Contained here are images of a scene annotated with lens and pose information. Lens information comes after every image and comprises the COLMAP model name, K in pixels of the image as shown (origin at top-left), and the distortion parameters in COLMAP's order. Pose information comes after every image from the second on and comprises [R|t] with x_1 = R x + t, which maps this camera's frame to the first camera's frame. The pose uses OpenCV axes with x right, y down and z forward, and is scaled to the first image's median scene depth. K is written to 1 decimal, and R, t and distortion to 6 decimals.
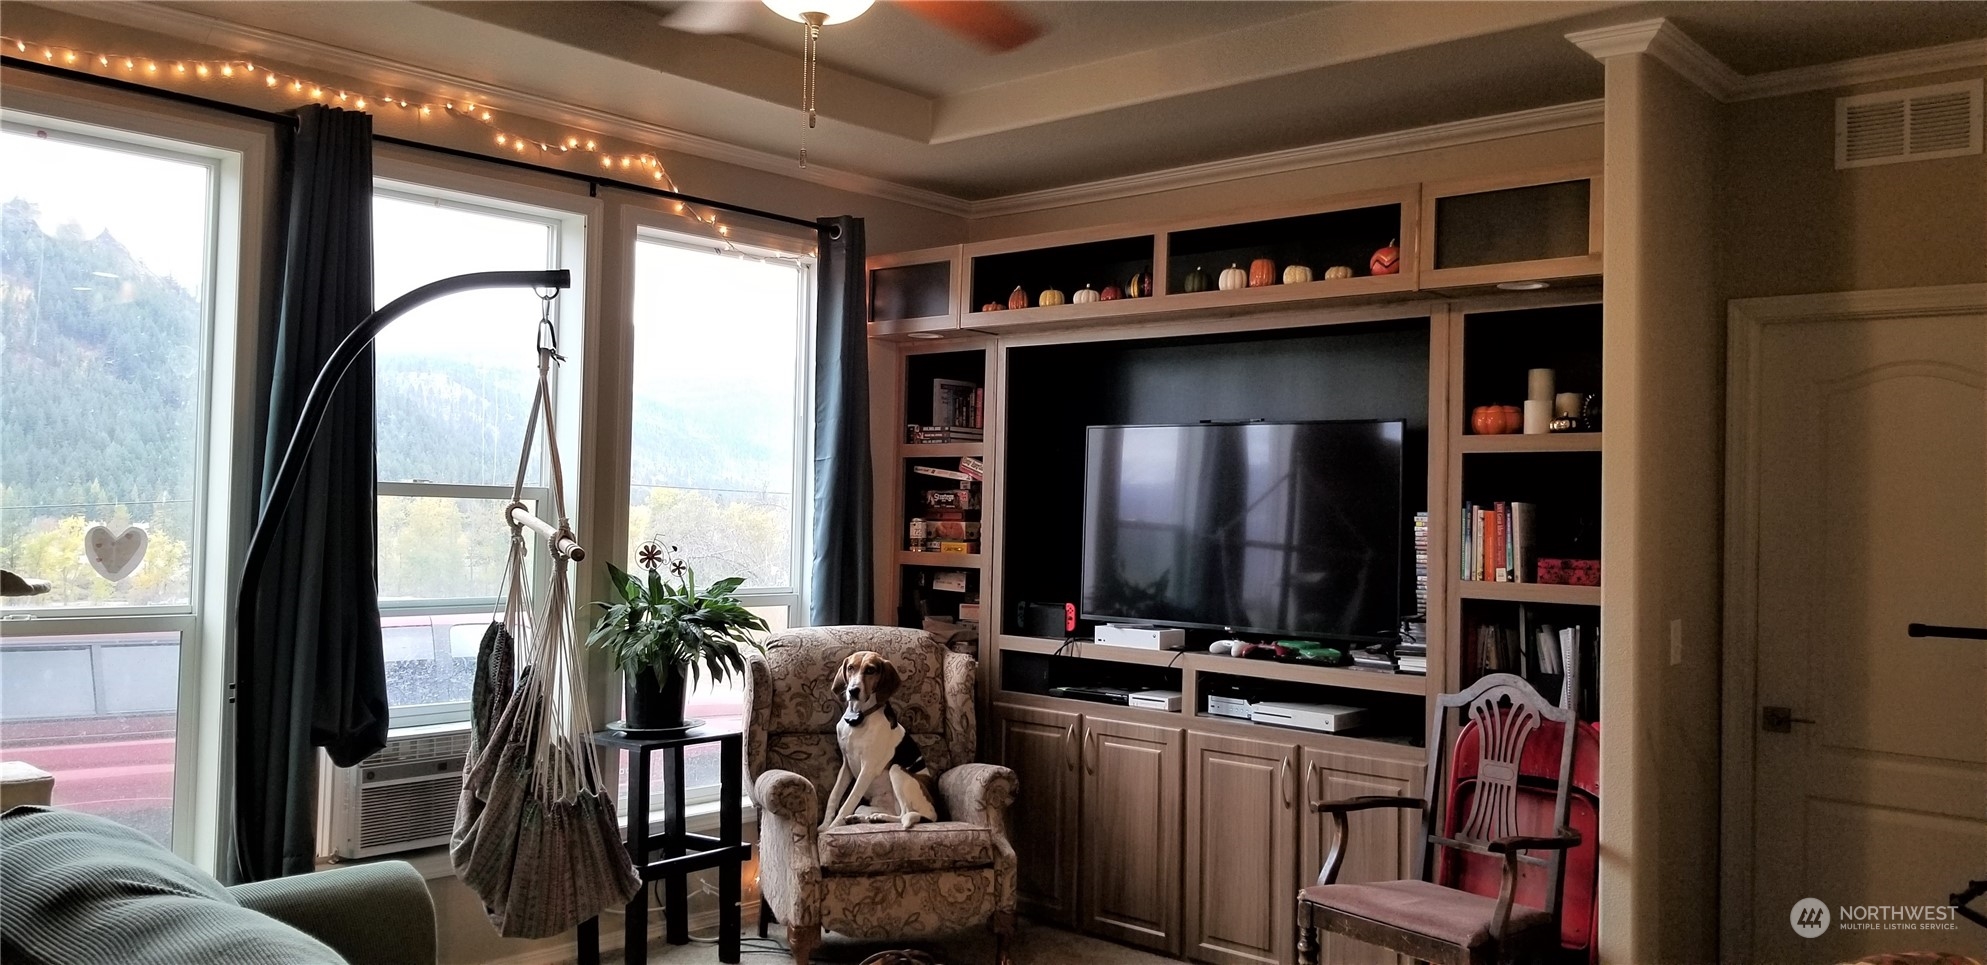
lens RADIAL K [[1558.1, 0, 988.2], [0, 1558.1, 472.3], [0, 0, 1]] dist [0.070438, -0.148506]
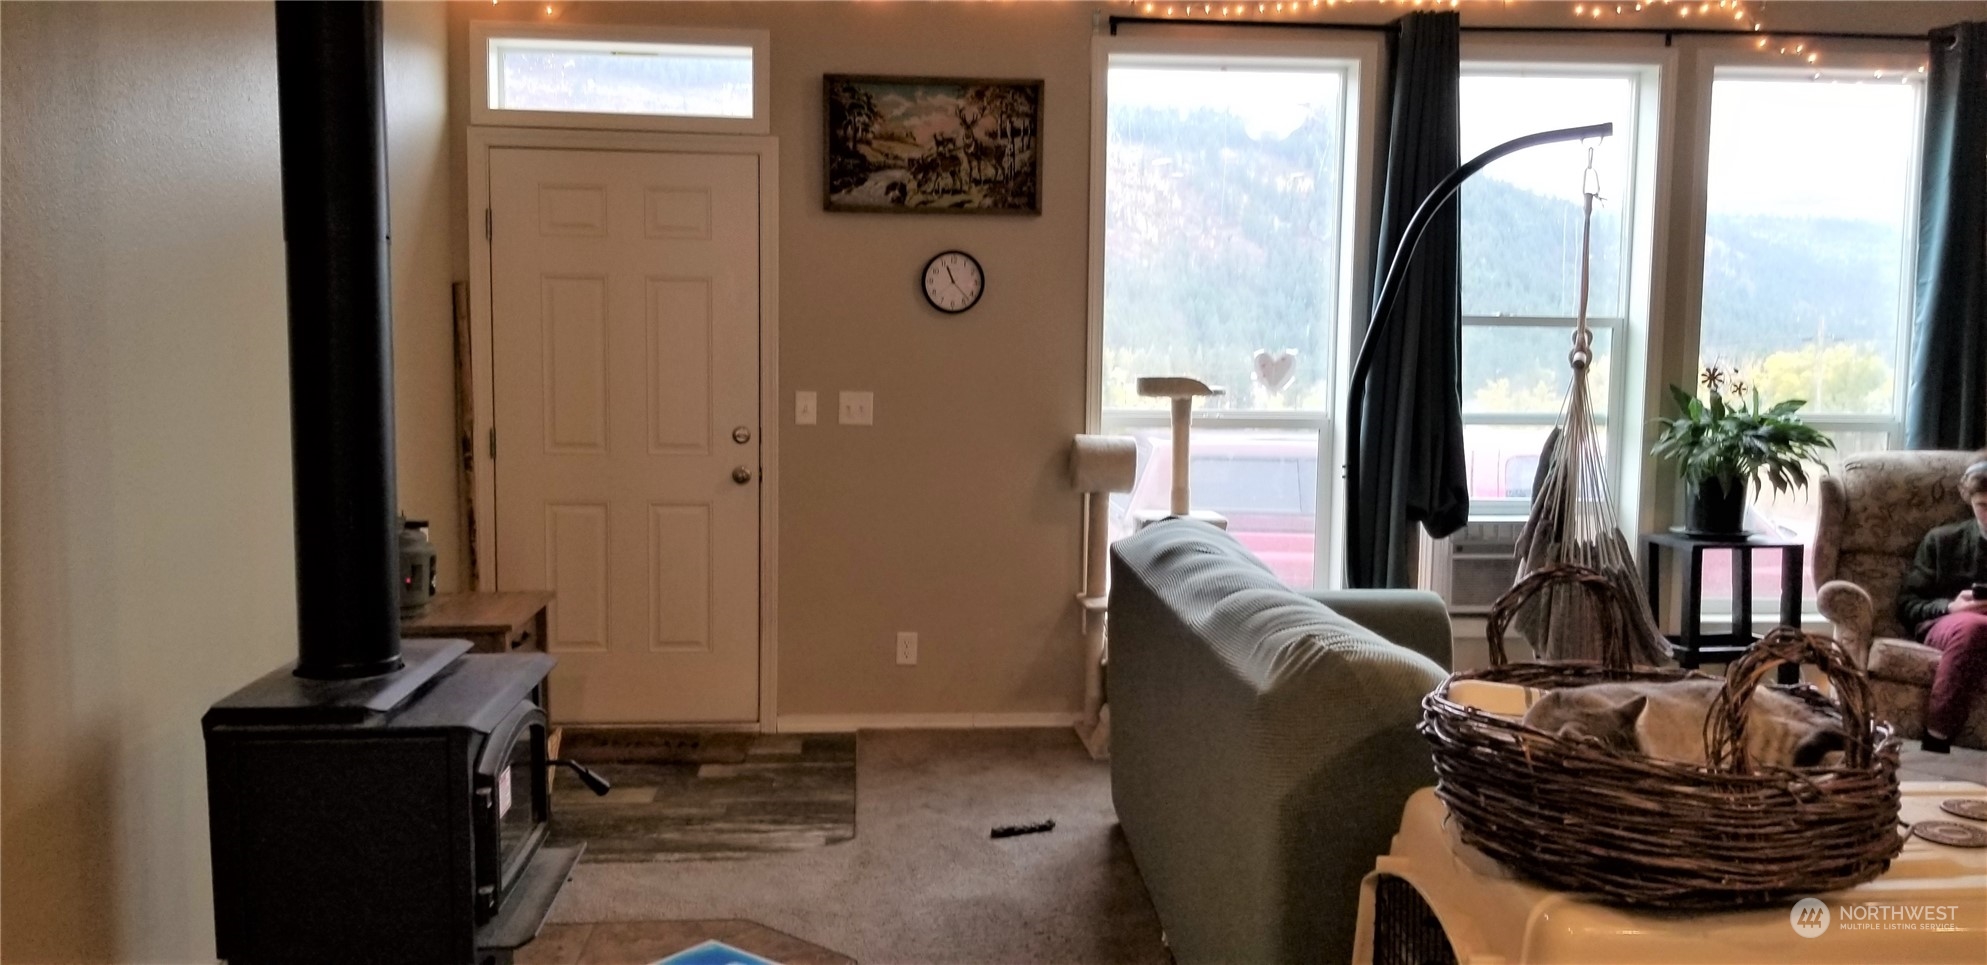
lens RADIAL K [[1566.4, 0, 993.0], [0, 1566.4, 424.8], [0, 0, 1]] dist [0.070867, -0.160426]
pose [[0.755557, 0.025775, -0.654576, 0.125499], [0.025540, 0.997307, 0.068750, -0.002092], [0.654585, -0.068662, 0.752864, -0.159709]]
